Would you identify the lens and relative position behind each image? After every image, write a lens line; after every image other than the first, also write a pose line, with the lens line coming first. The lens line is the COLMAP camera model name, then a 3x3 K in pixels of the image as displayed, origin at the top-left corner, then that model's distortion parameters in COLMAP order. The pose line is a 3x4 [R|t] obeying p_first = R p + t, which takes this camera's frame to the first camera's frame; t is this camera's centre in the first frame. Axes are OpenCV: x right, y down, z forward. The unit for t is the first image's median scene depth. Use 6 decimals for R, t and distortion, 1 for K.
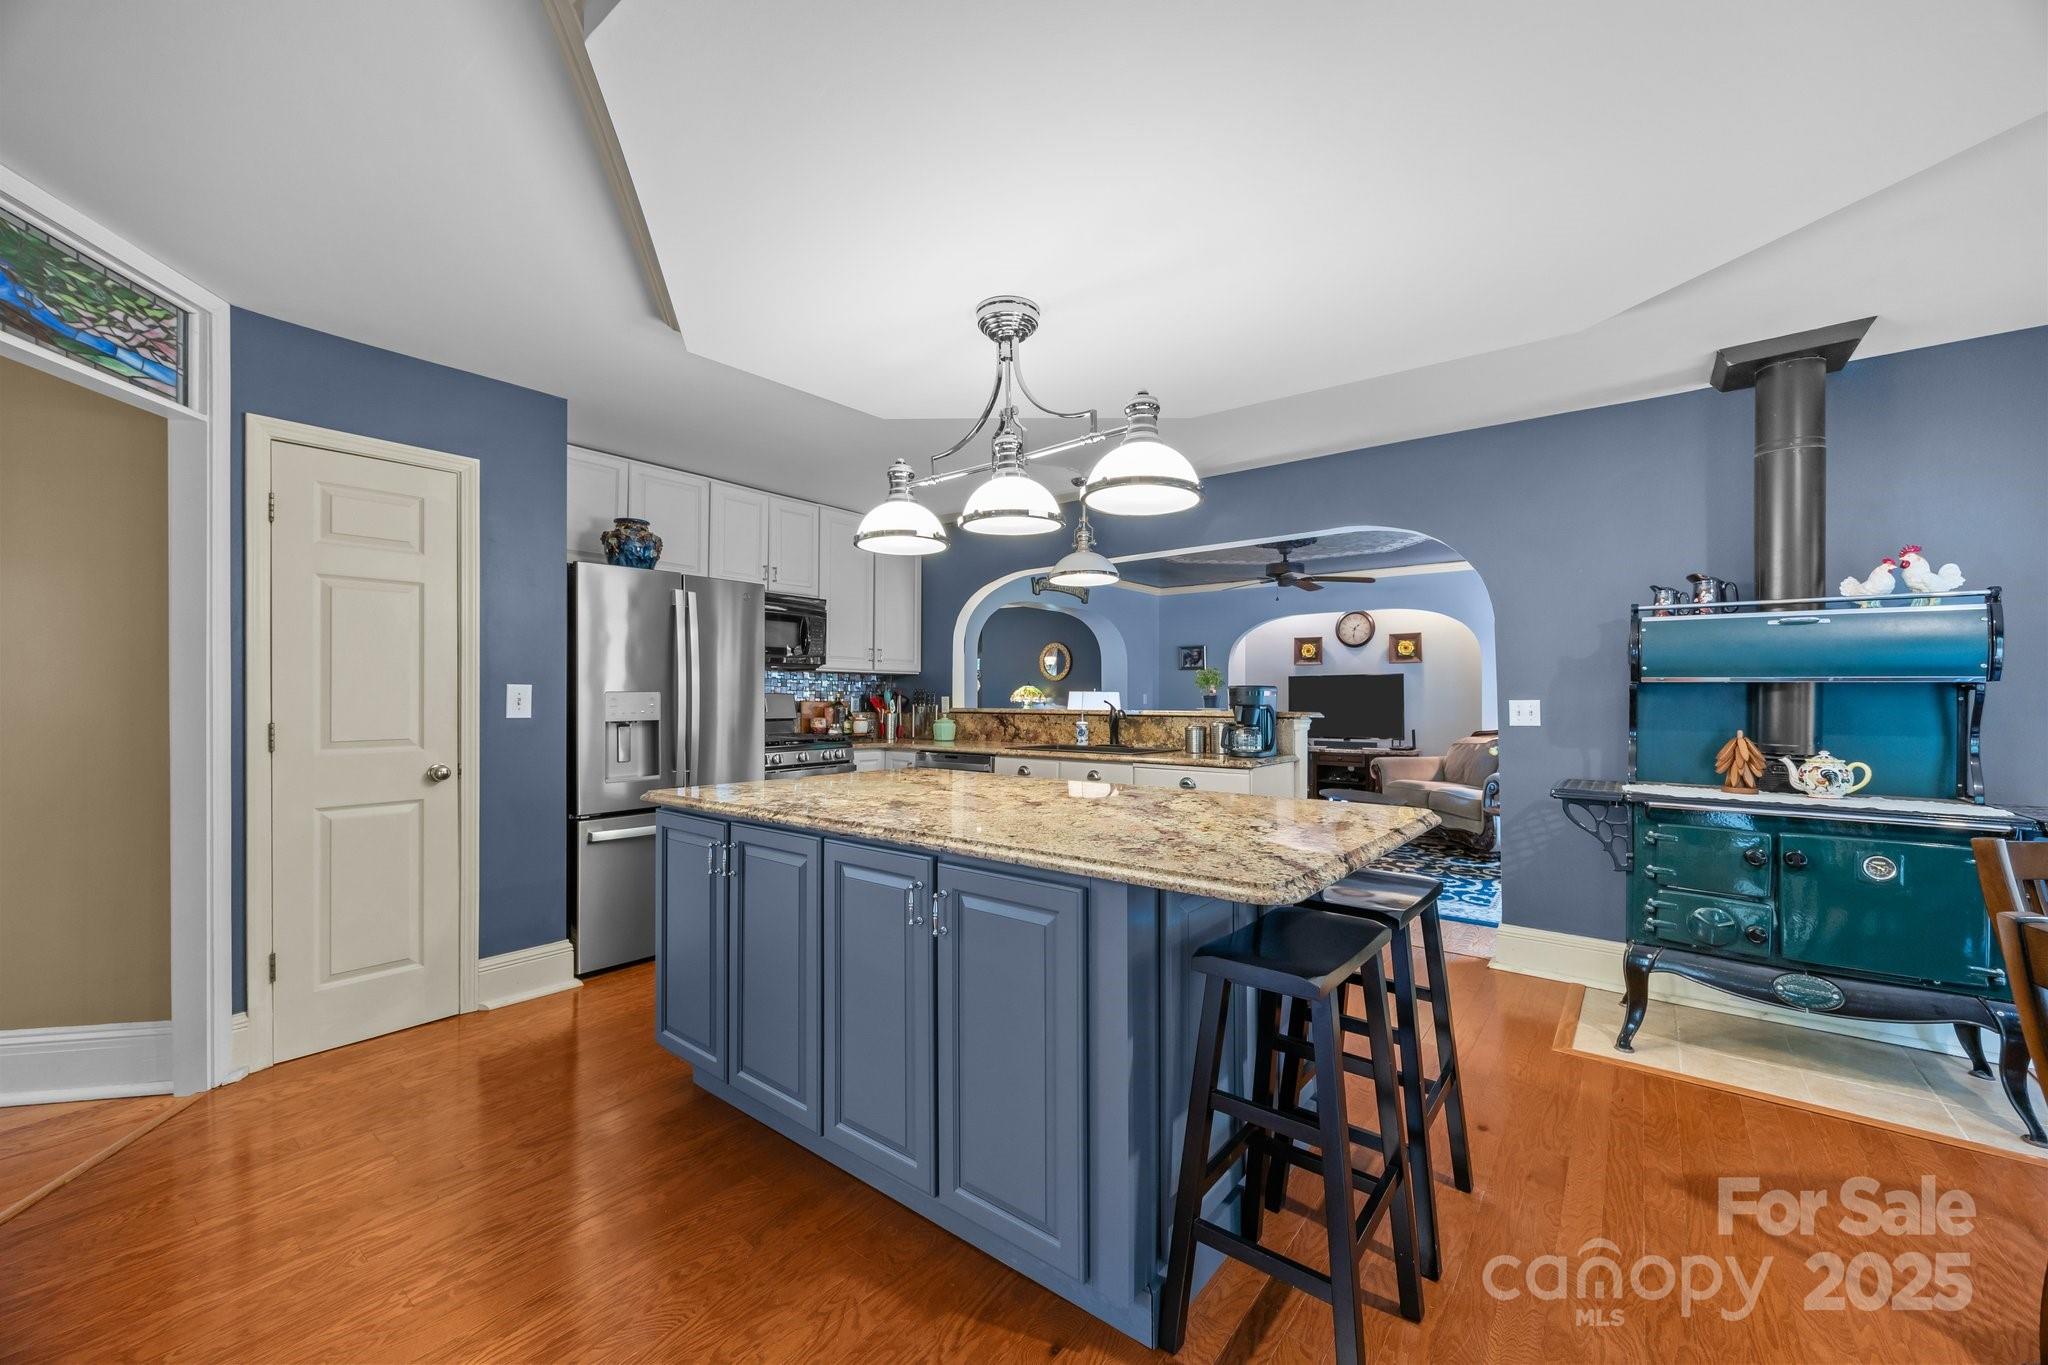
lens RADIAL K [[791.9, 0, 1027.5], [0, 791.9, 693.6], [0, 0, 1]] dist [0.000990, 0.000167]
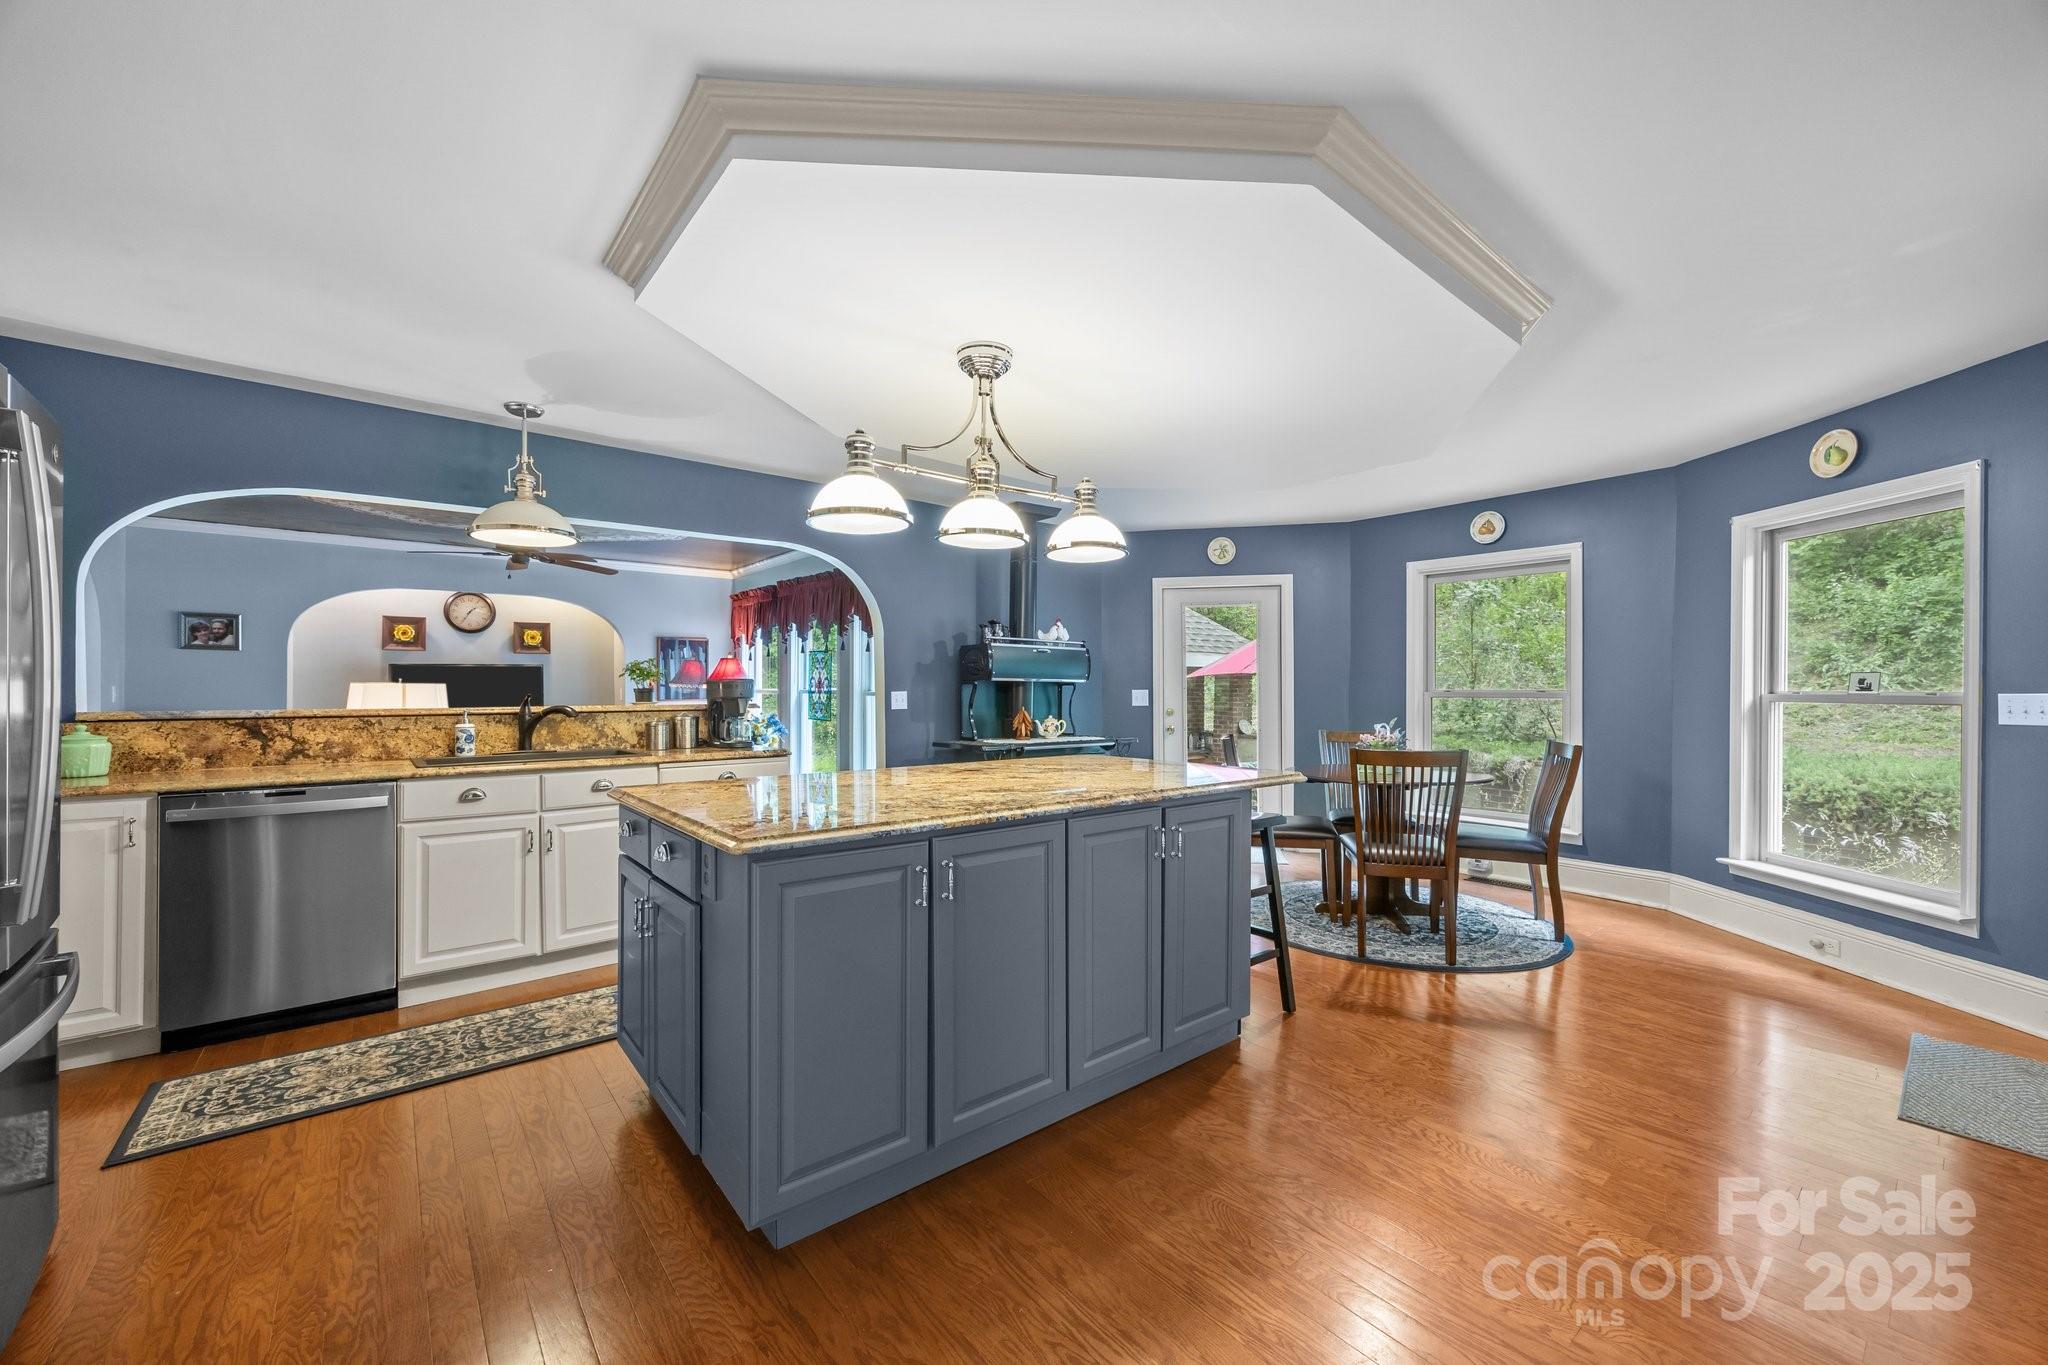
lens RADIAL K [[791.9, 0, 1035.5], [0, 791.9, 695.6], [0, 0, 1]] dist [0.000990, 0.000167]
pose [[0.212890, -0.010667, 0.977018, -0.502552], [-0.002833, 0.999929, 0.011535, -0.000891], [-0.977072, -0.005224, 0.212845, 0.305908]]
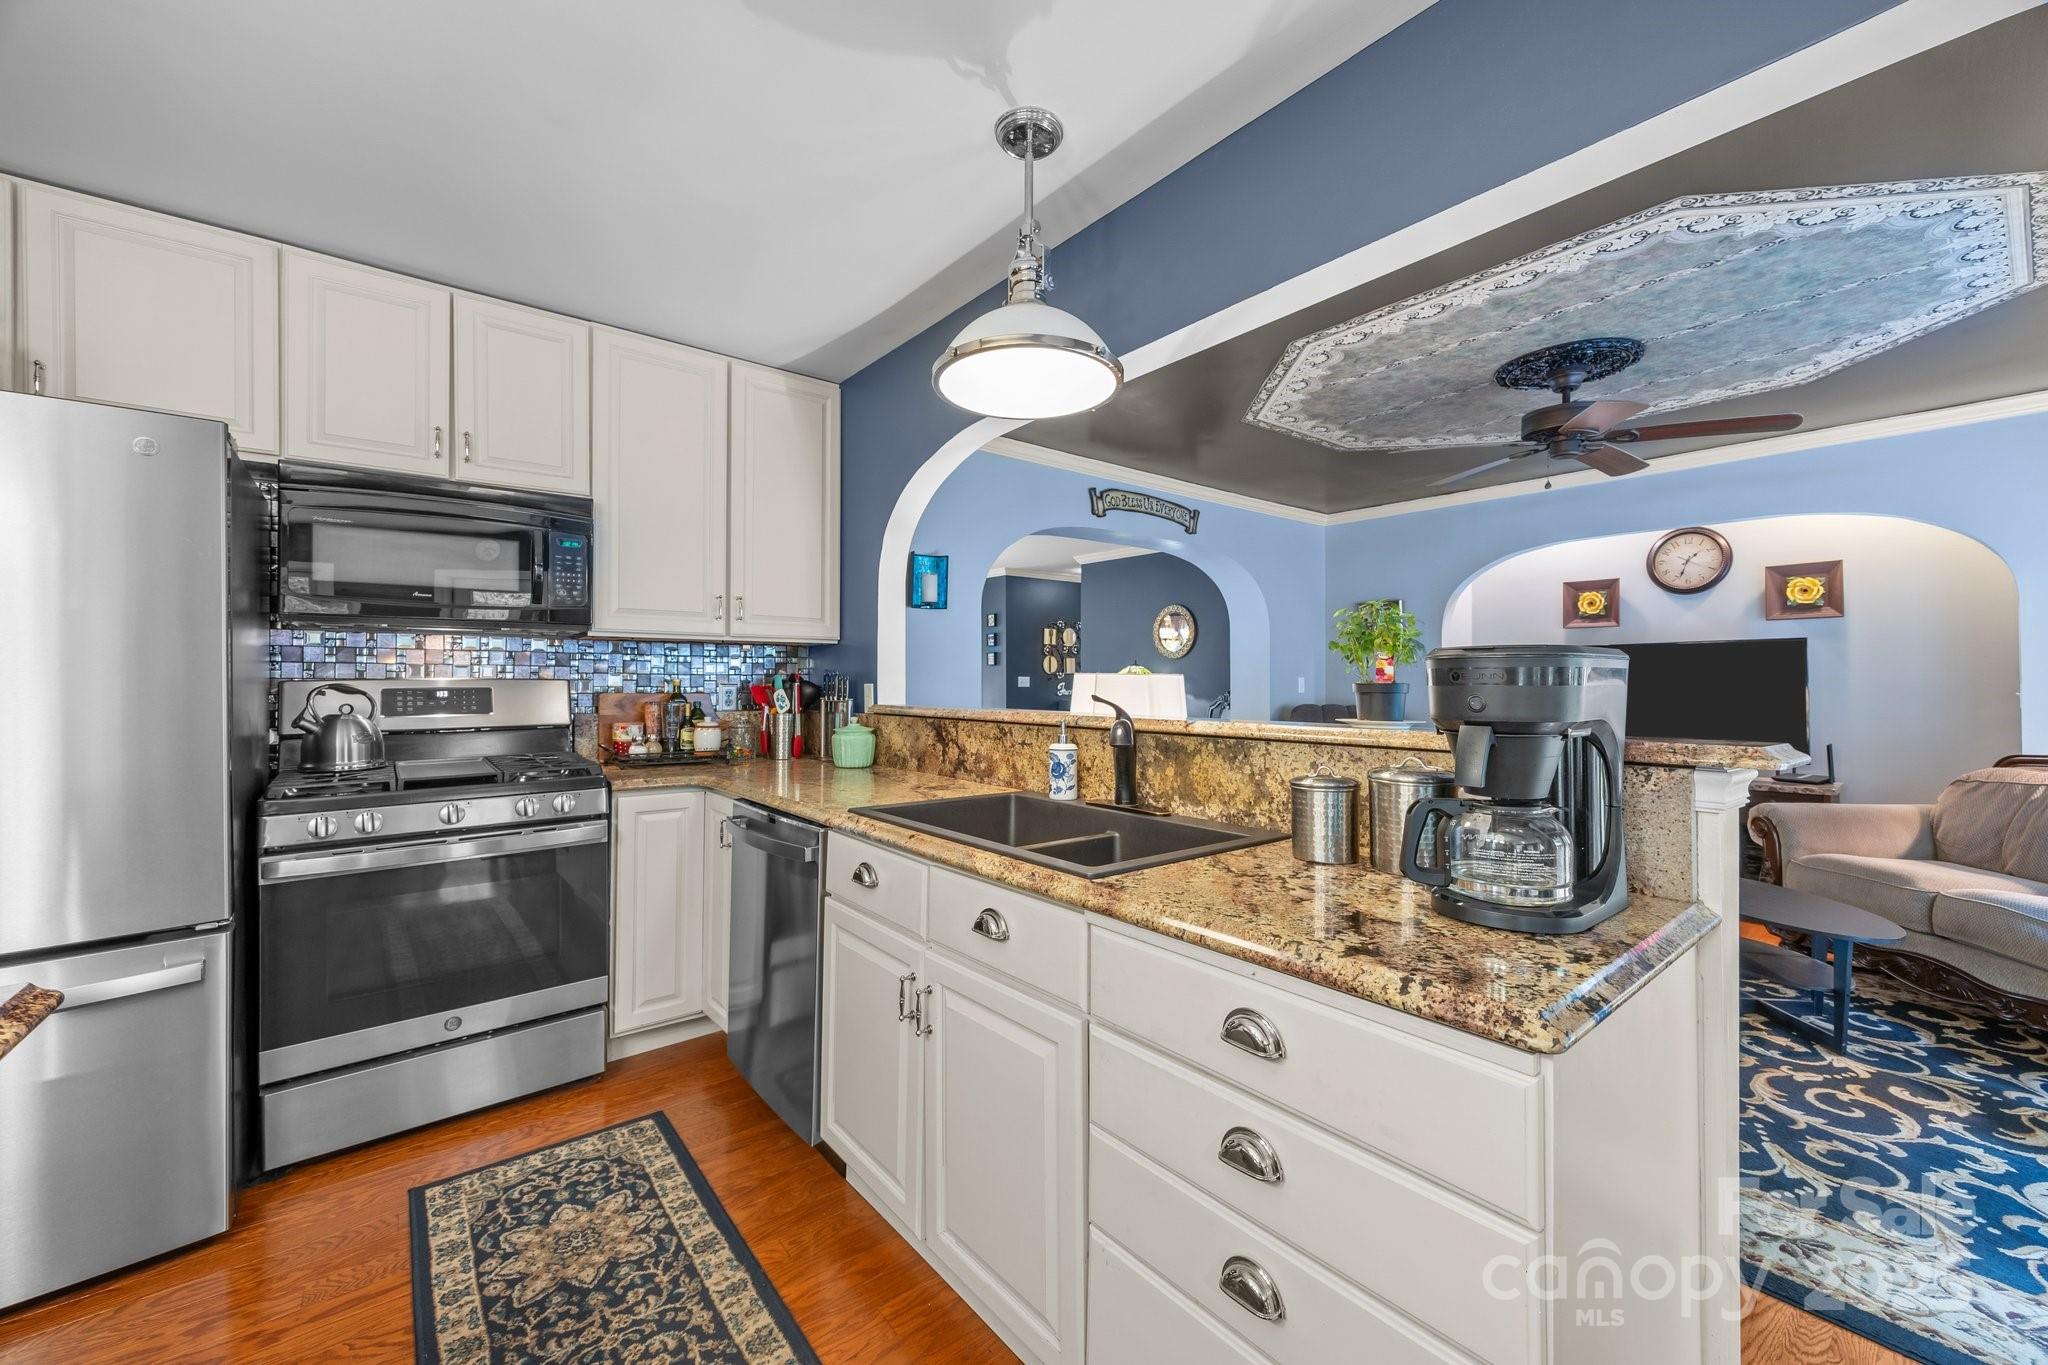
lens RADIAL K [[791.9, 0, 1027.3], [0, 791.9, 673.3], [0, 0, 1]] dist [0.000990, 0.000167]
pose [[0.972065, -0.003713, -0.234683, 0.141452], [0.002575, 0.999983, -0.005155, -0.000434], [0.234698, 0.004407, 0.972058, 0.543338]]
